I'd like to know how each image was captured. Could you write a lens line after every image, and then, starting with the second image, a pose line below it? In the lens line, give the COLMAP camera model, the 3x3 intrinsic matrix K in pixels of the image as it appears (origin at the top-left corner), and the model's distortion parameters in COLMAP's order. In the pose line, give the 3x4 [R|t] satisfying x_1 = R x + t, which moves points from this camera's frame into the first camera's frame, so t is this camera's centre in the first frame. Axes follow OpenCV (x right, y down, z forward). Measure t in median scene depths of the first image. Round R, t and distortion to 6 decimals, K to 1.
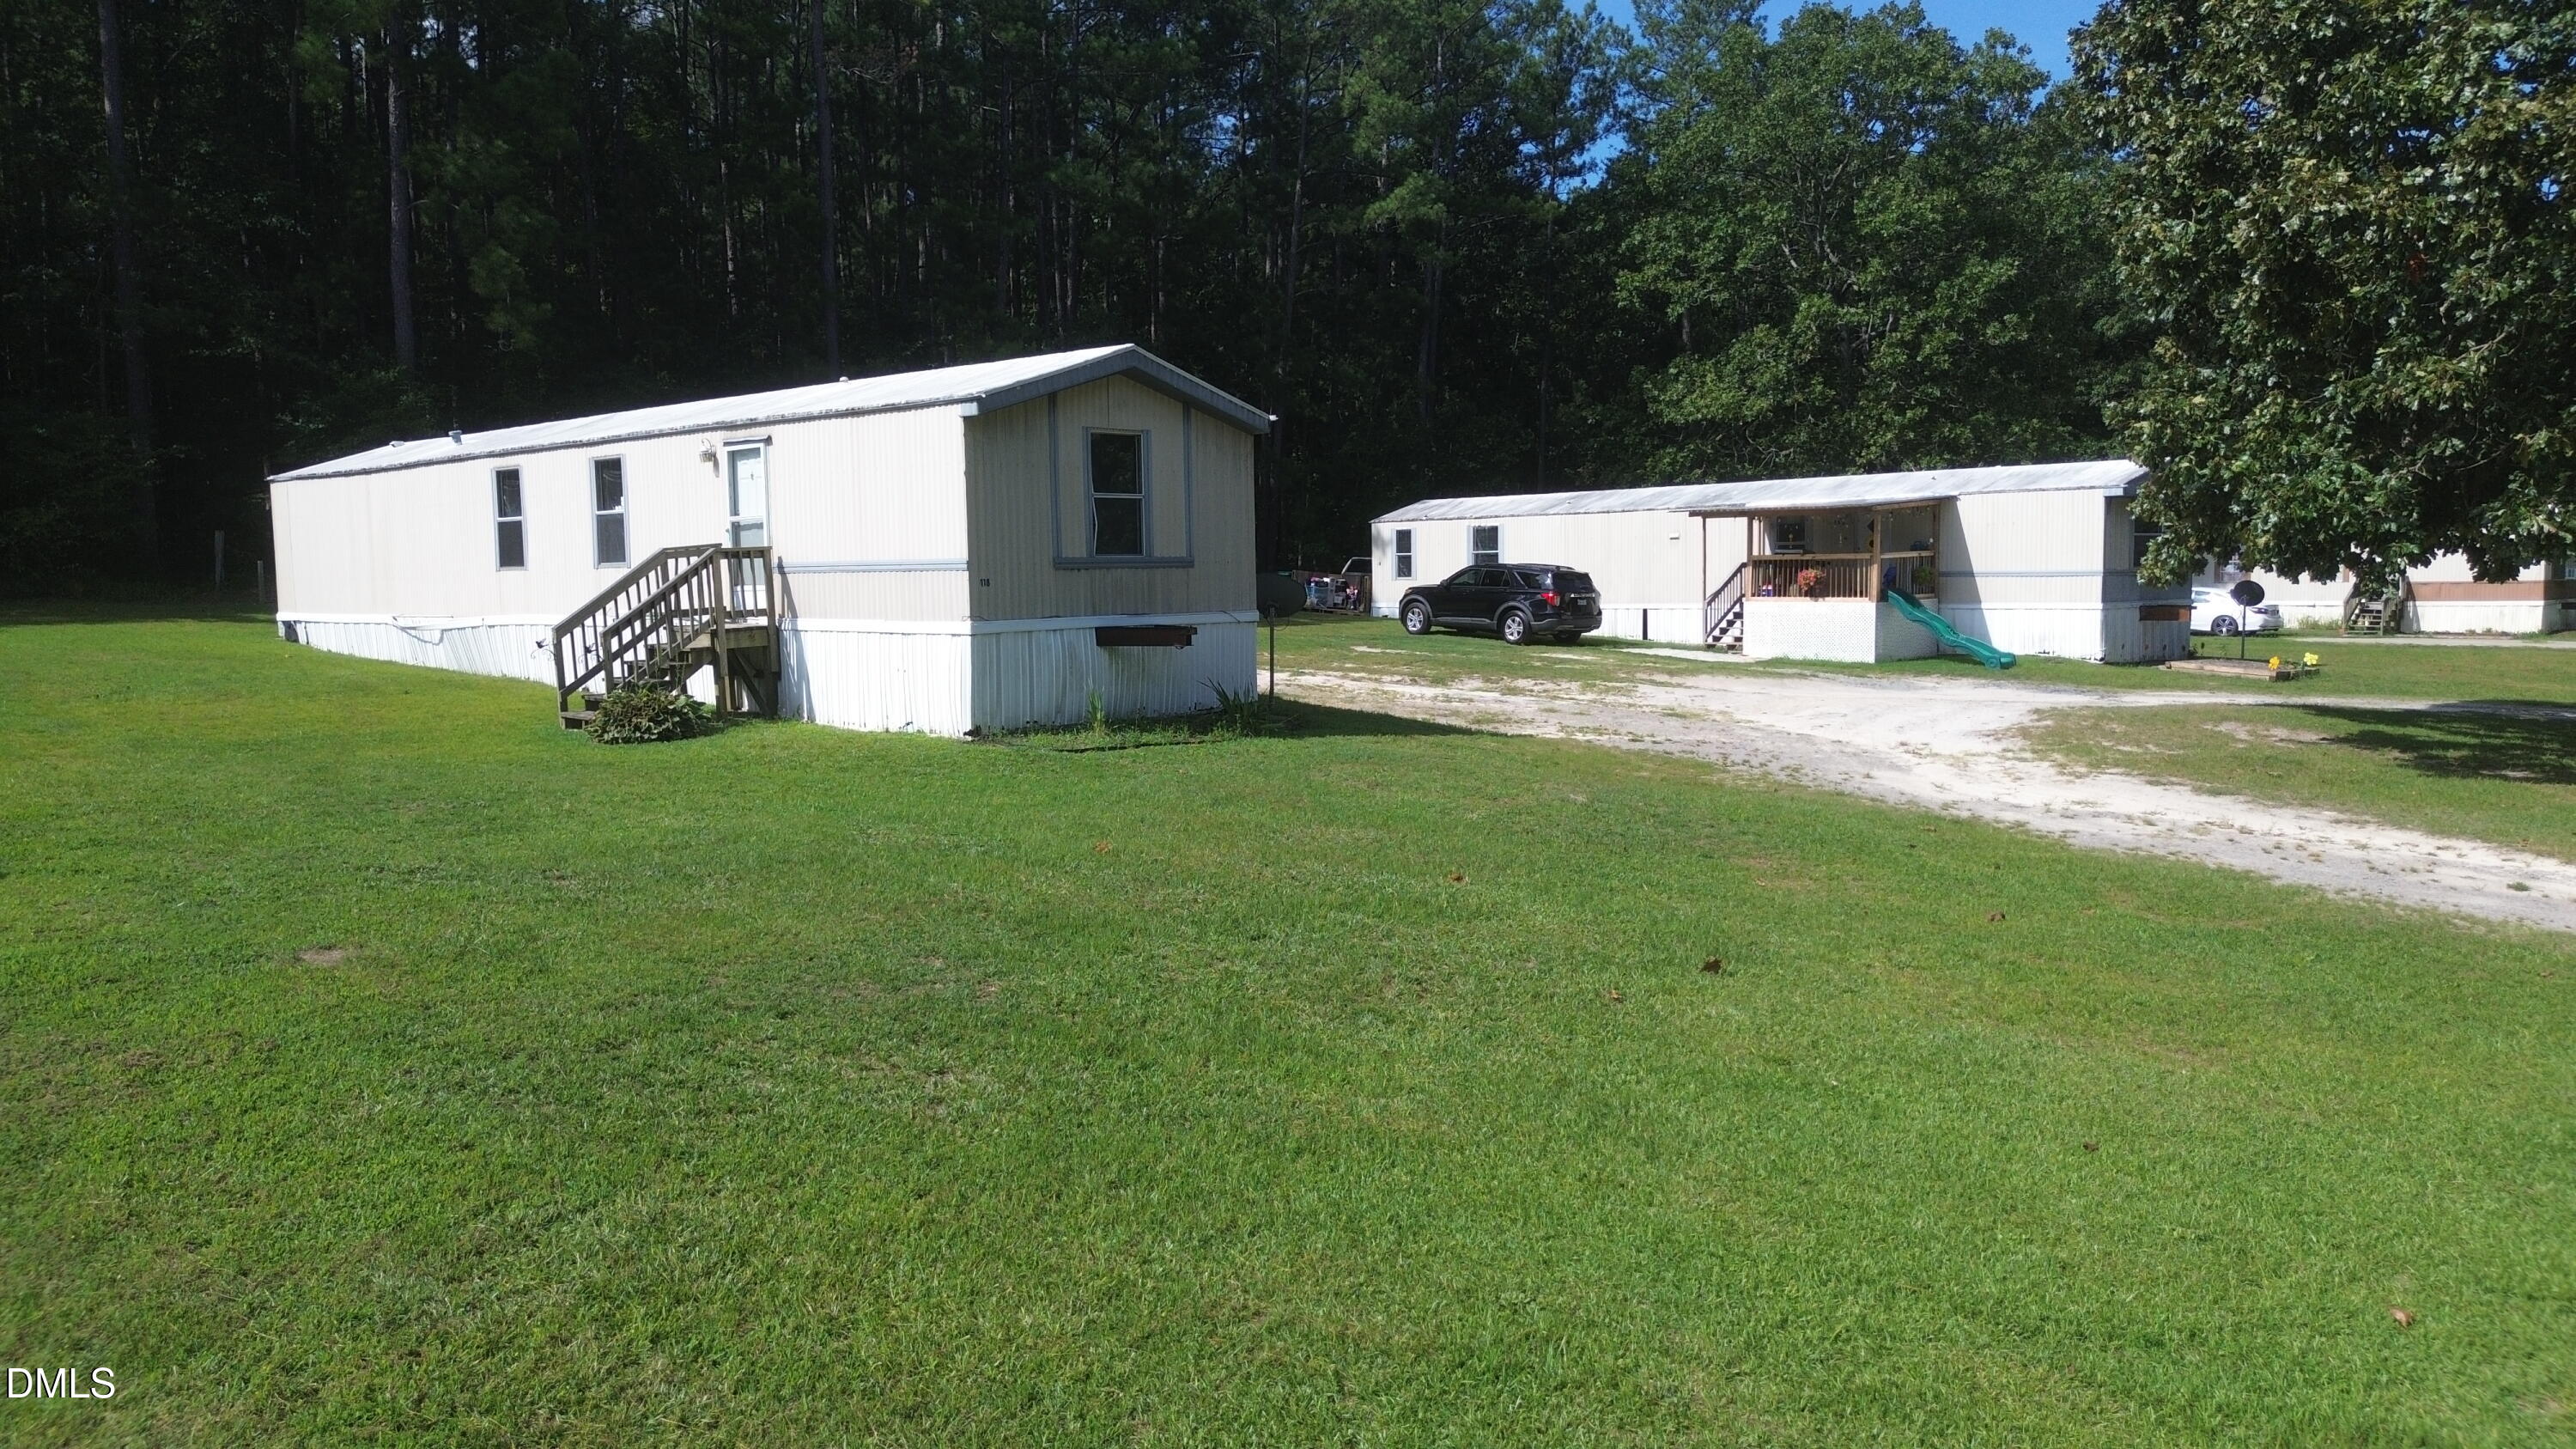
lens RADIAL K [[1831.7, 0, 1288.0], [0, 1831.7, 724.5], [0, 0, 1]] dist [0.109748, -0.081628]
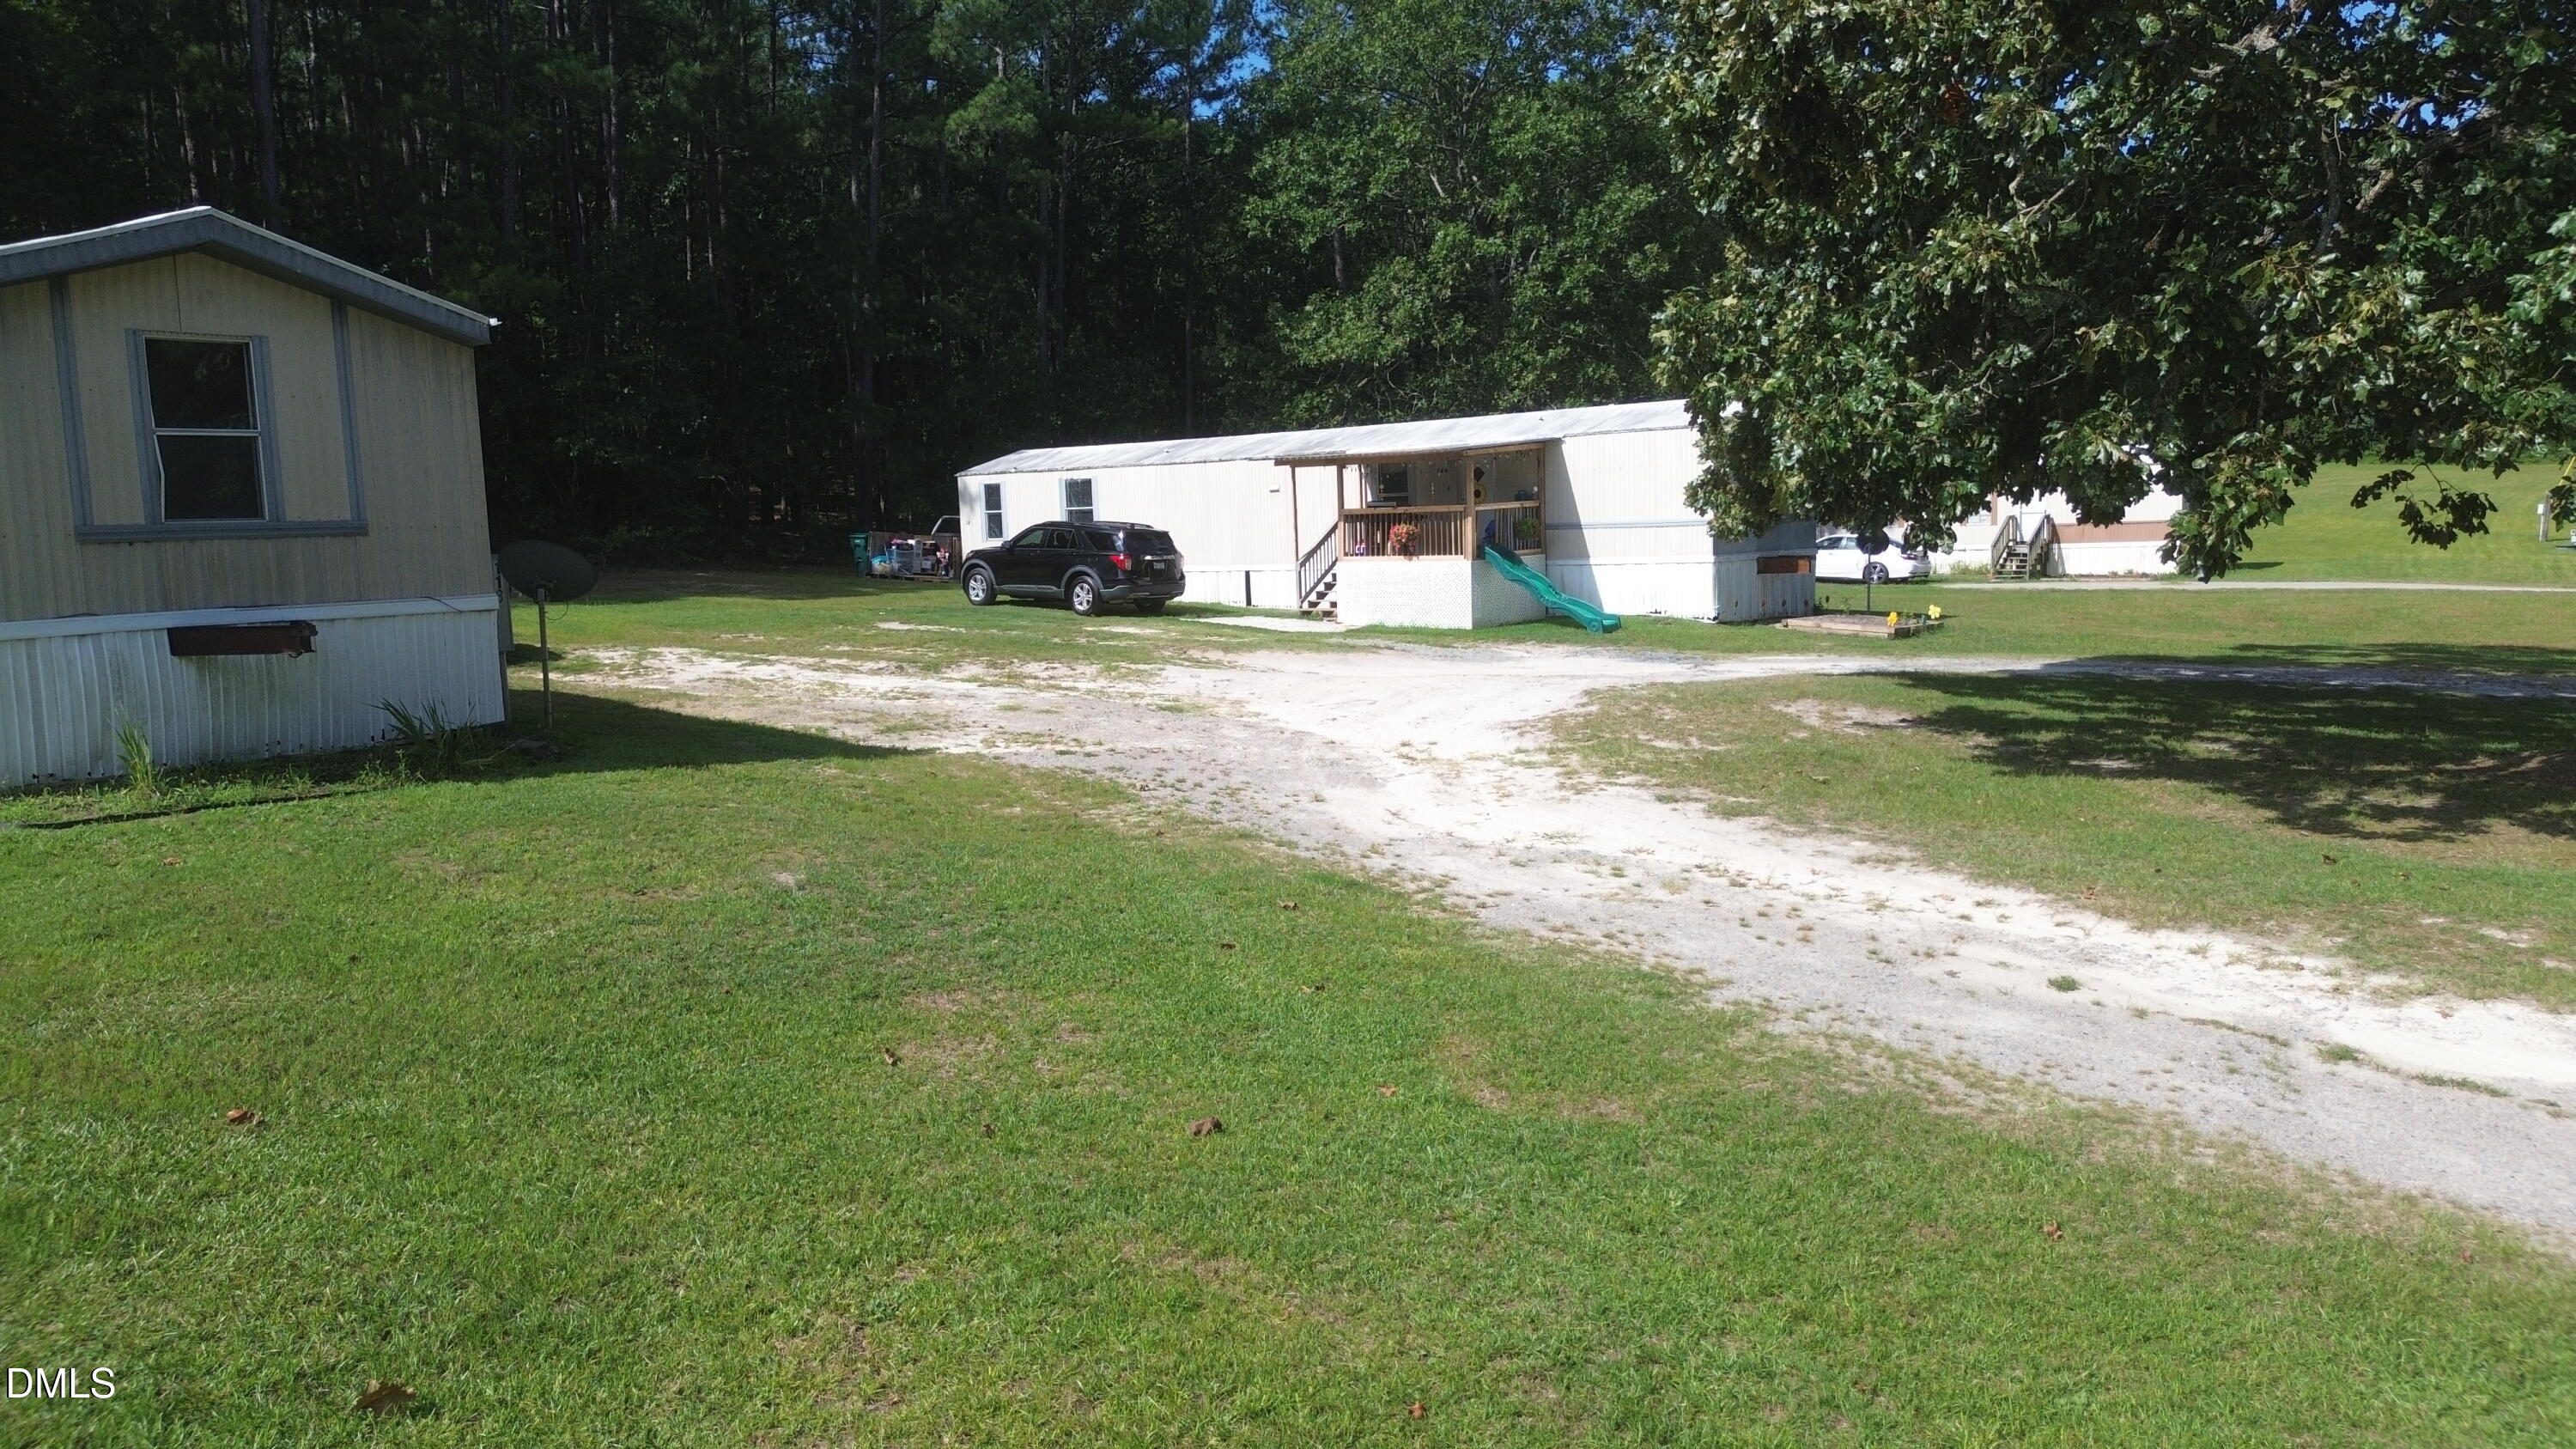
lens RADIAL K [[1760.7, 0, 1288.0], [0, 1760.7, 724.5], [0, 0, 1]] dist [0.125392, -0.145629]
pose [[0.993182, -0.032114, 0.112061, 0.131904], [0.029010, 0.999152, 0.029214, -0.014590], [-0.112904, -0.025764, 0.993272, 0.169995]]
